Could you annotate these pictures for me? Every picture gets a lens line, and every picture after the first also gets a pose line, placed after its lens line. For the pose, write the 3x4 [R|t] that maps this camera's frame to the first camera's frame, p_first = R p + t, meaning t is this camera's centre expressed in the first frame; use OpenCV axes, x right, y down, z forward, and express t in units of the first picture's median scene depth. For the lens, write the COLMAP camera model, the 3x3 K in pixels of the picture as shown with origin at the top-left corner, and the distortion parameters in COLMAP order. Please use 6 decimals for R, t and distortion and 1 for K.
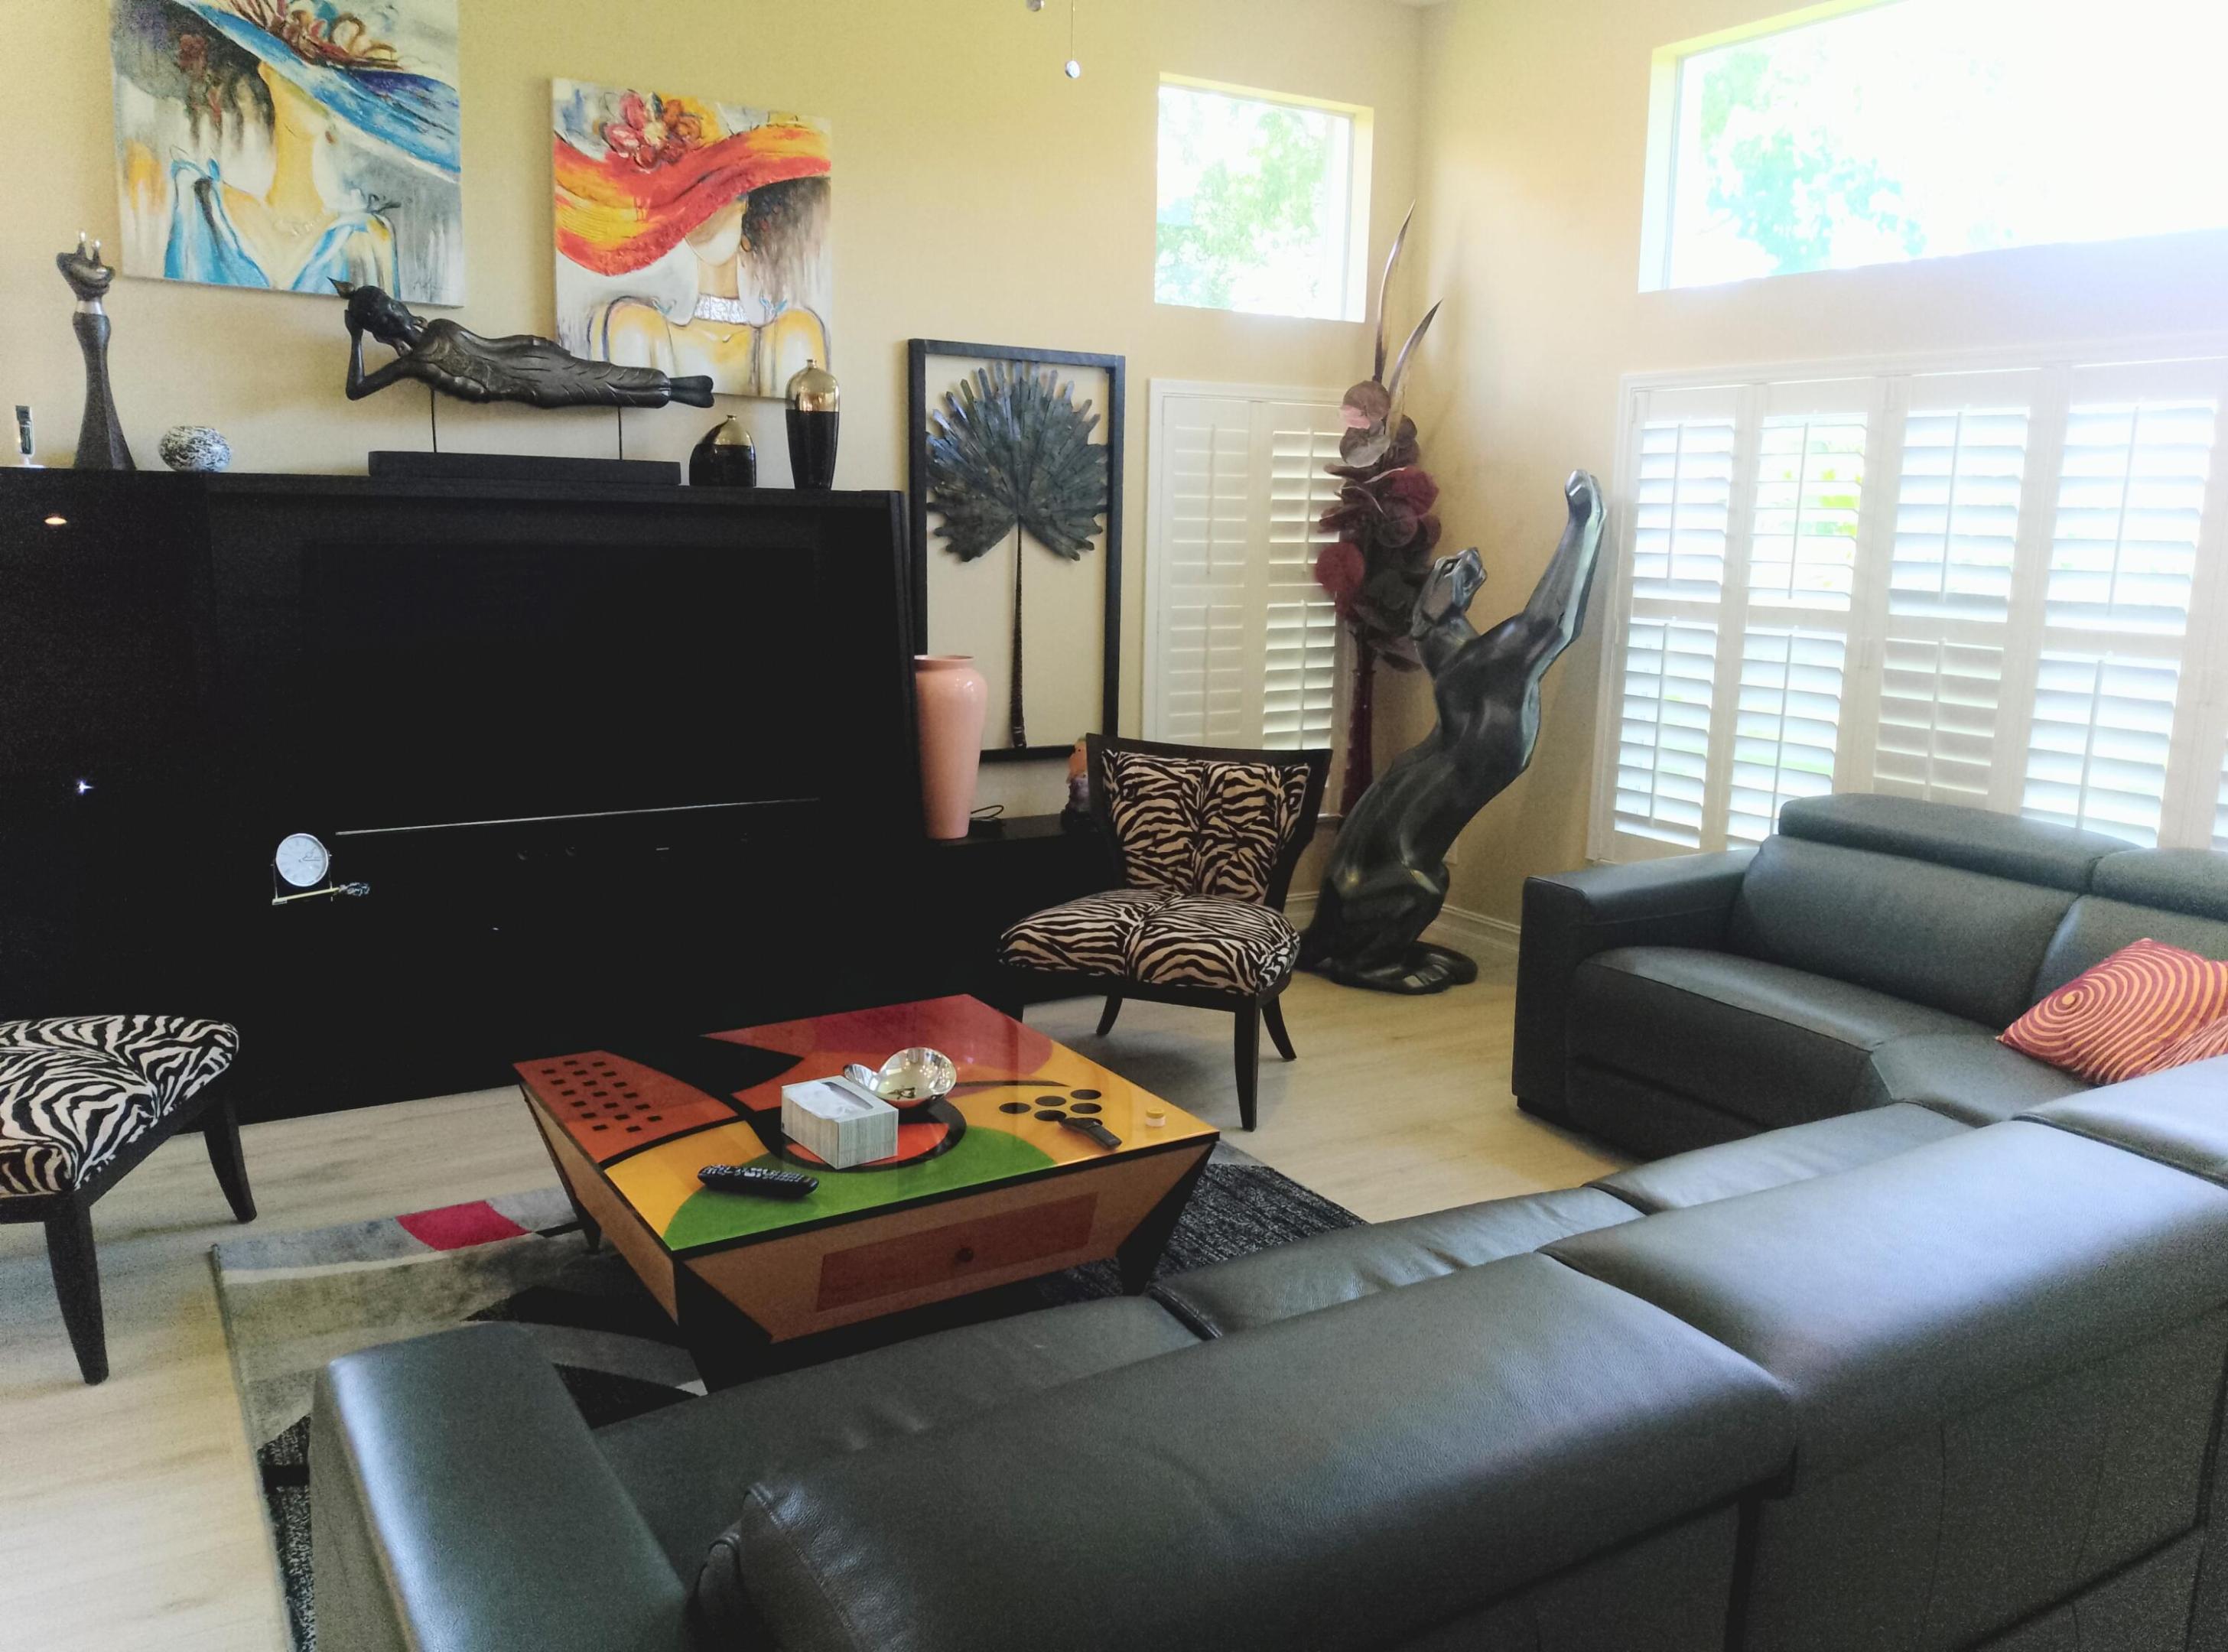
lens RADIAL K [[1709.4, 0, 1141.8], [0, 1709.4, 820.3], [0, 0, 1]] dist [0.046923, -0.058256]
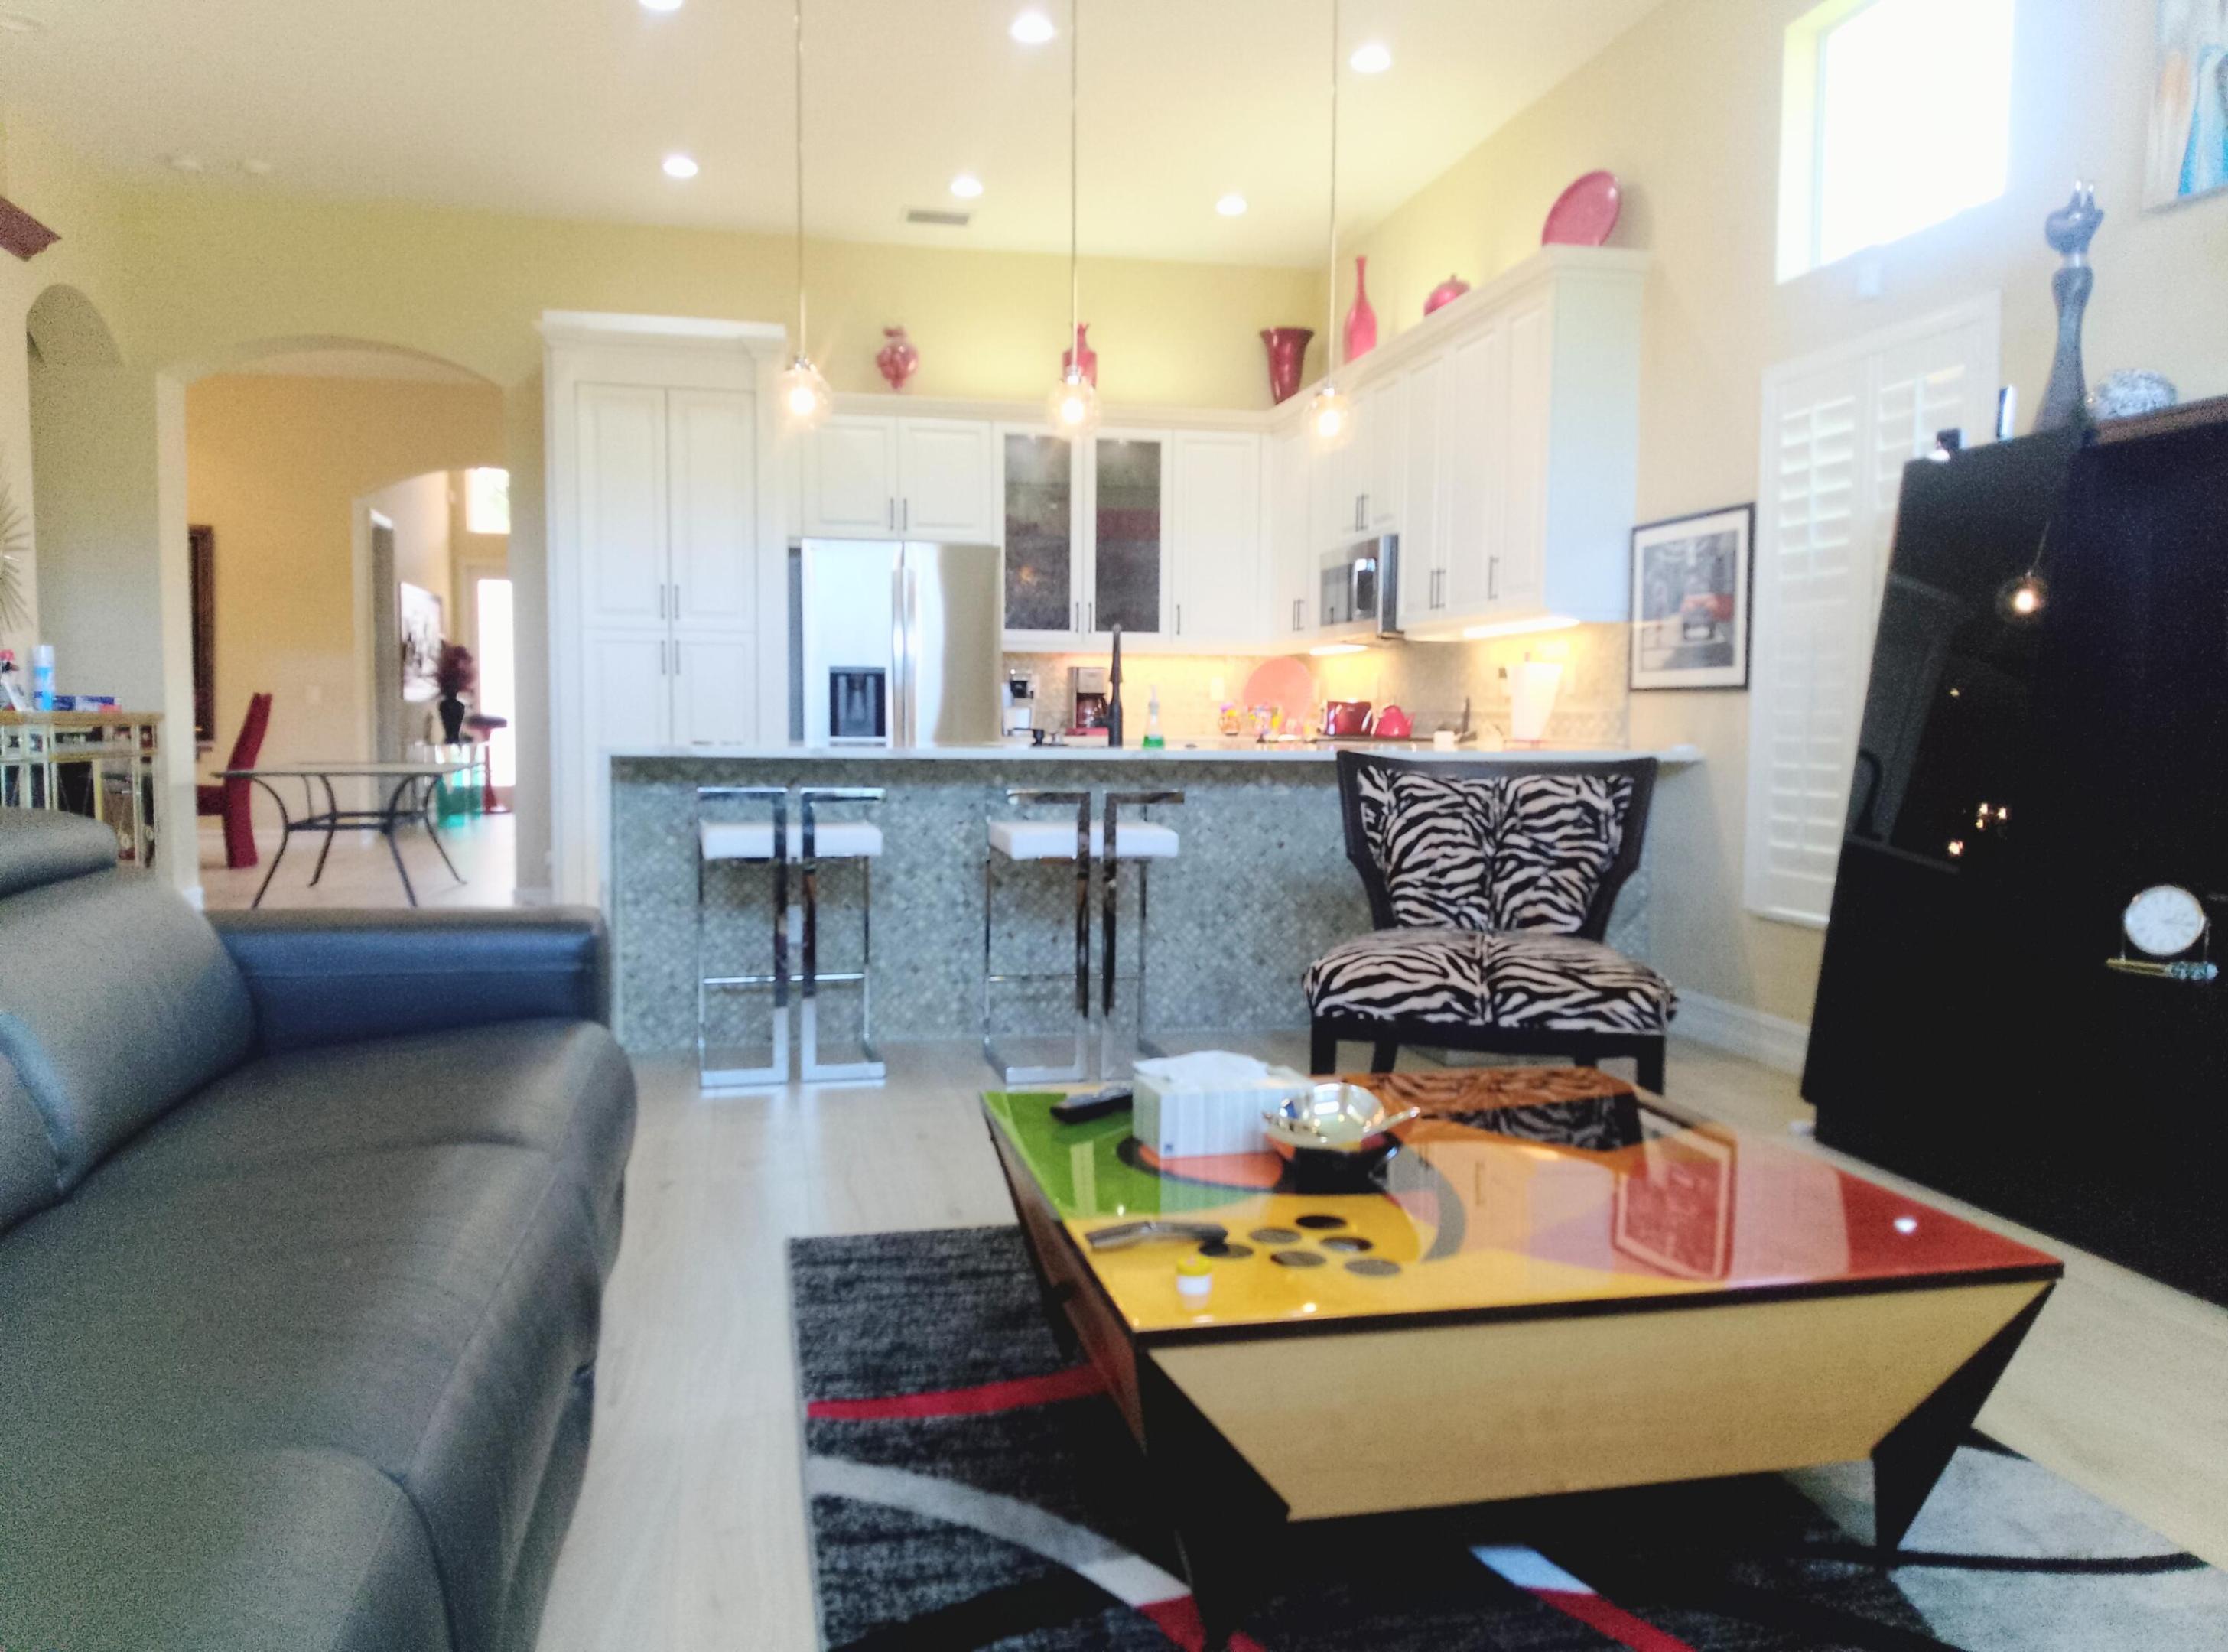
lens RADIAL K [[1709.4, 0, 1104.6], [0, 1709.4, 843.4], [0, 0, 1]] dist [0.046923, -0.058256]
pose [[-0.339700, 0.050961, -0.939152, 0.384451], [-0.181703, 0.976164, 0.118693, -0.015611], [0.922815, 0.210967, -0.322343, 0.818650]]
